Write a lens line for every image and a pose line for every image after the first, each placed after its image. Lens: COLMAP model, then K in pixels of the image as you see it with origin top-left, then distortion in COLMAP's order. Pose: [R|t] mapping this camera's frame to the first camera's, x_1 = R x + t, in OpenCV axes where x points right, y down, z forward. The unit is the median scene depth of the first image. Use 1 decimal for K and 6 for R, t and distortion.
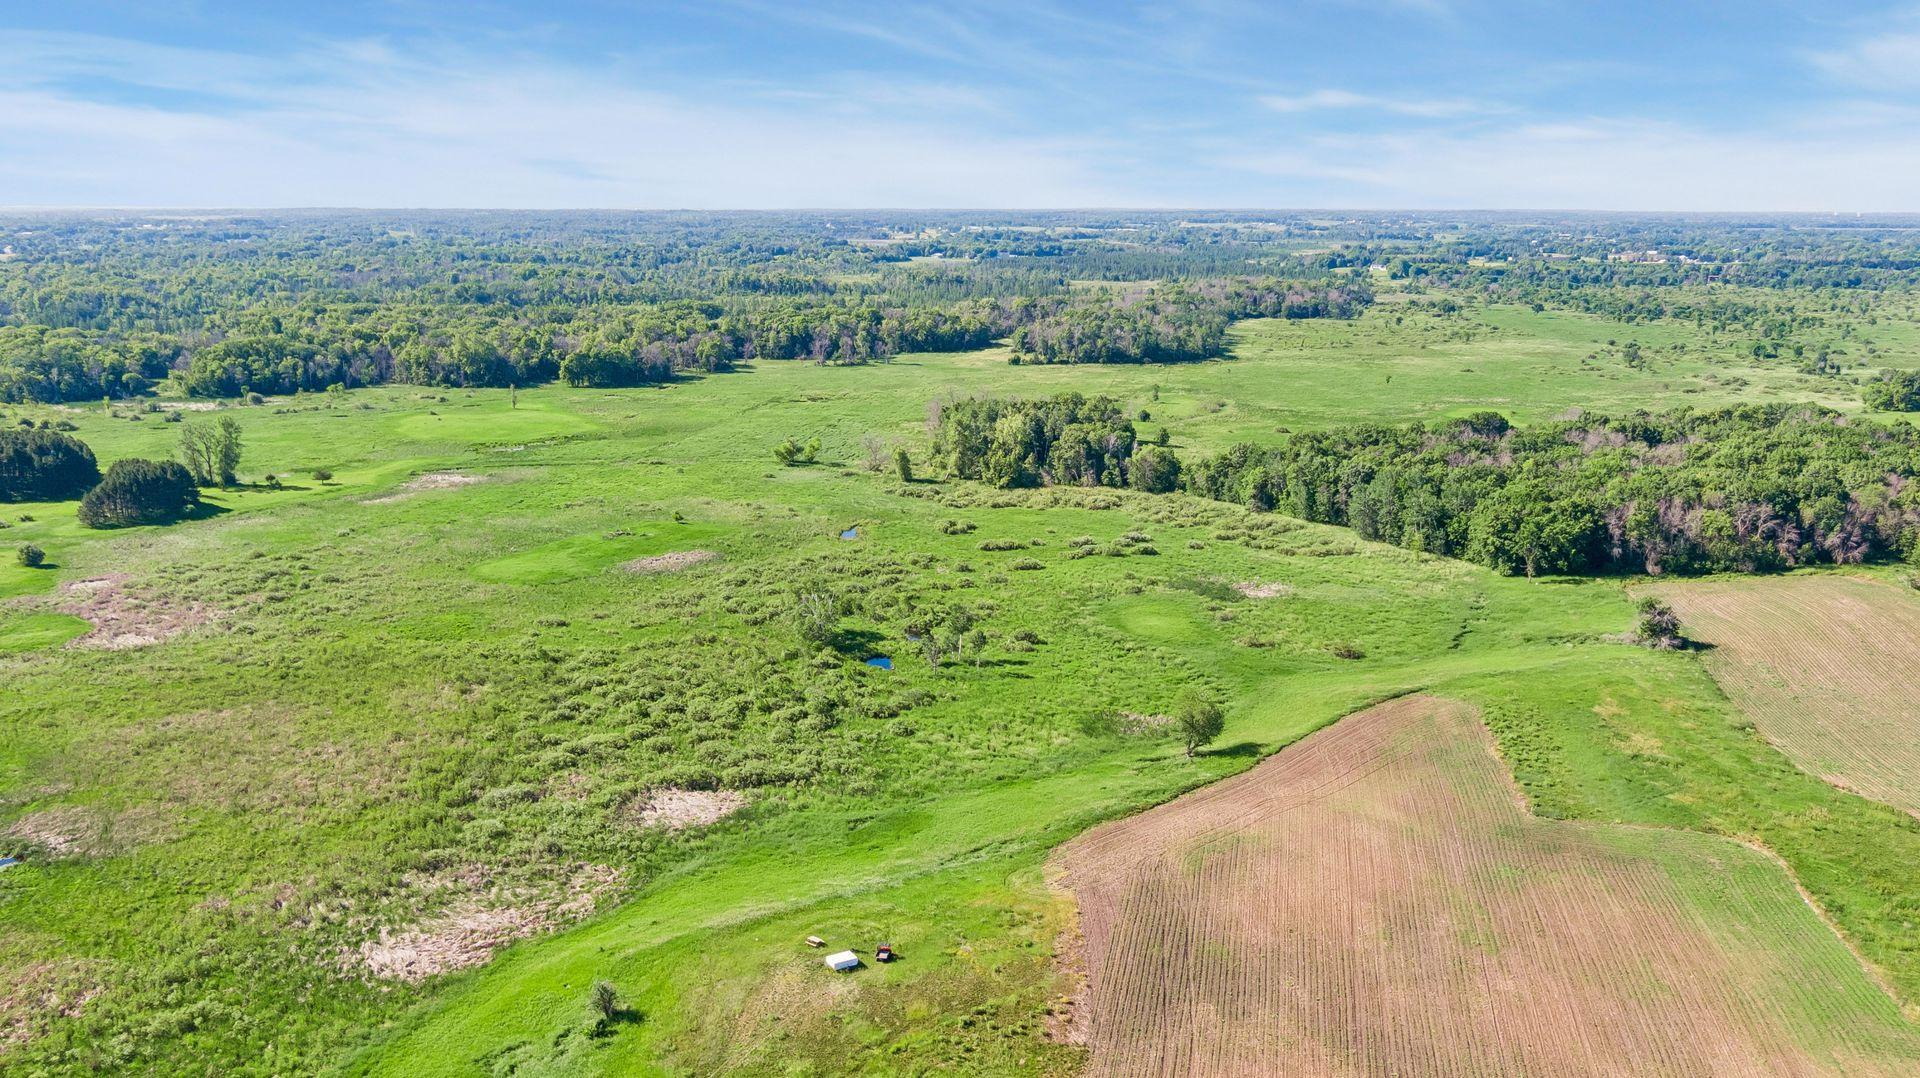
lens RADIAL K [[1585.9, 0, 957.9], [0, 1585.9, 538.6], [0, 0, 1]] dist [0.017218, -0.014340]
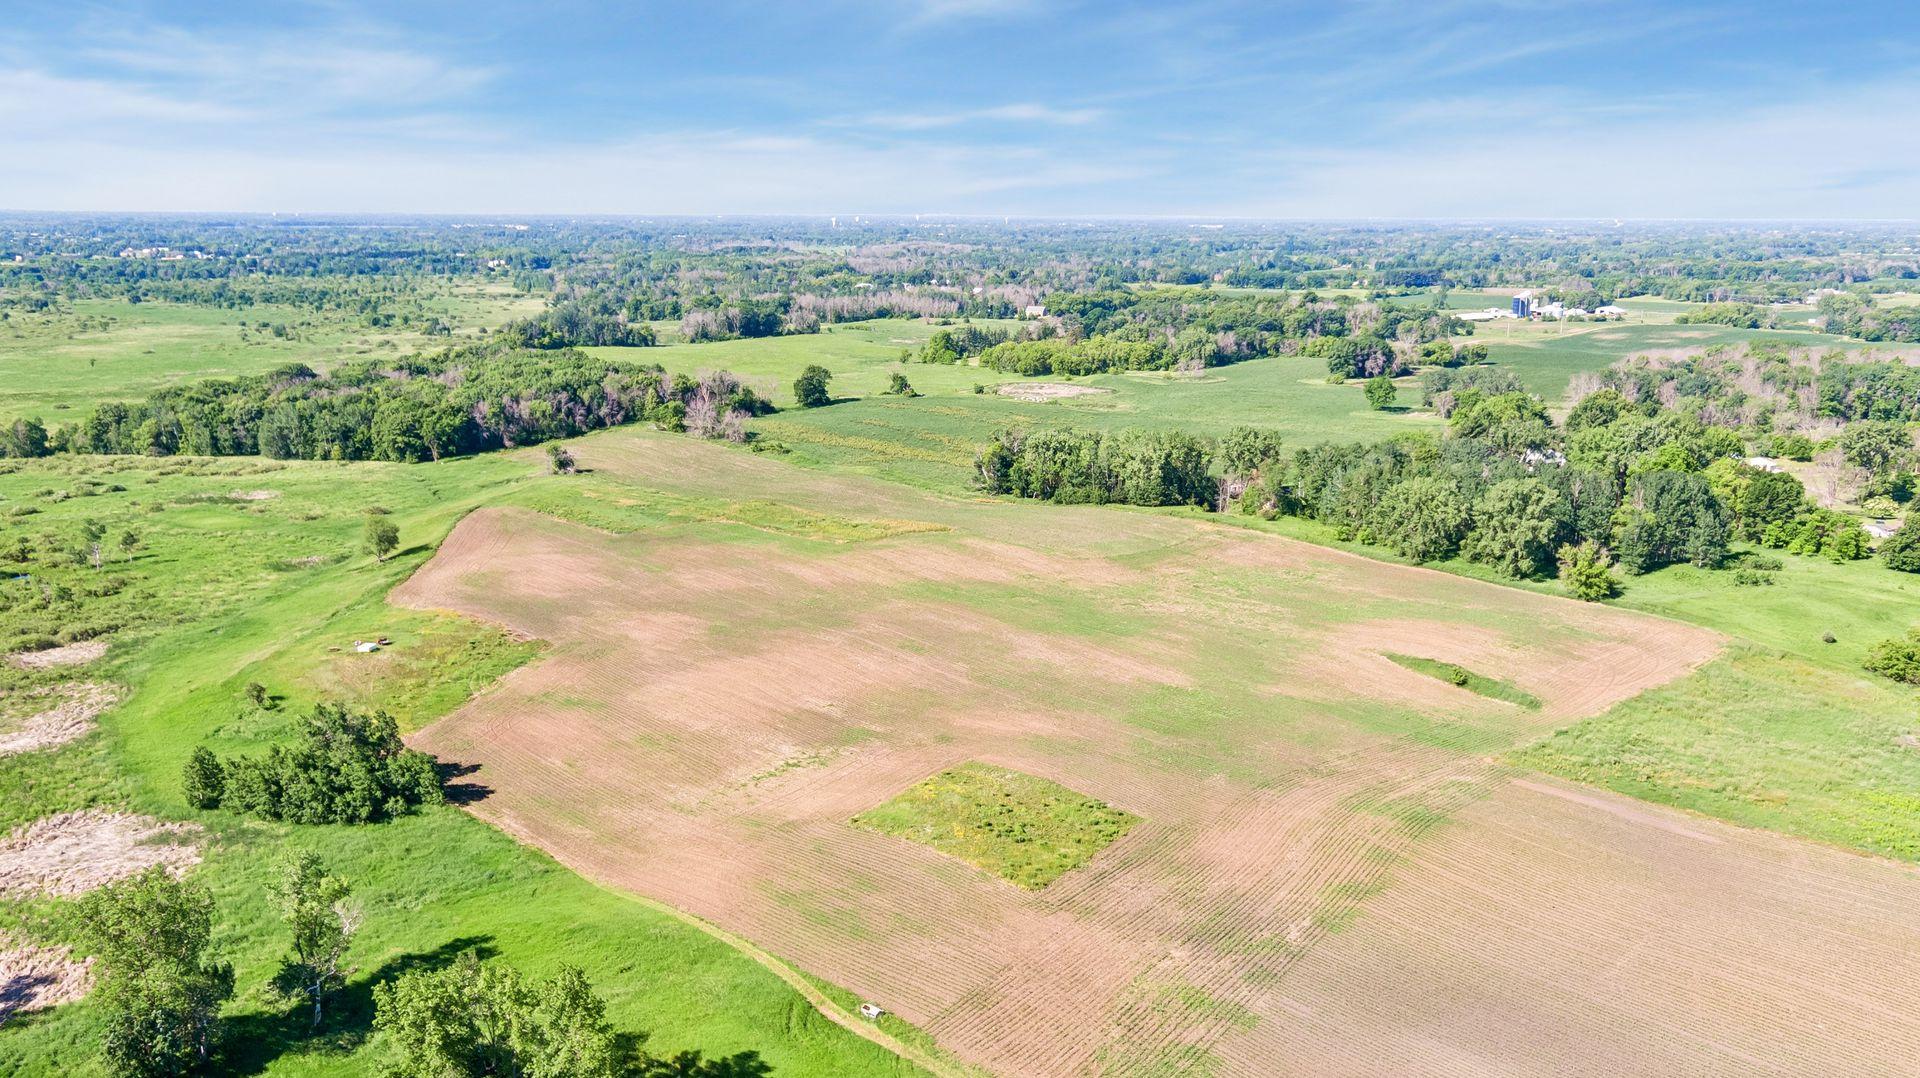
lens RADIAL K [[1585.9, 0, 961.3], [0, 1585.9, 539.7], [0, 0, 1]] dist [0.017218, -0.014340]
pose [[0.624111, -0.164198, 0.763887, -0.427901], [0.163662, 0.983453, 0.077679, 0.059973], [-0.764002, 0.076538, 0.640658, -0.242234]]
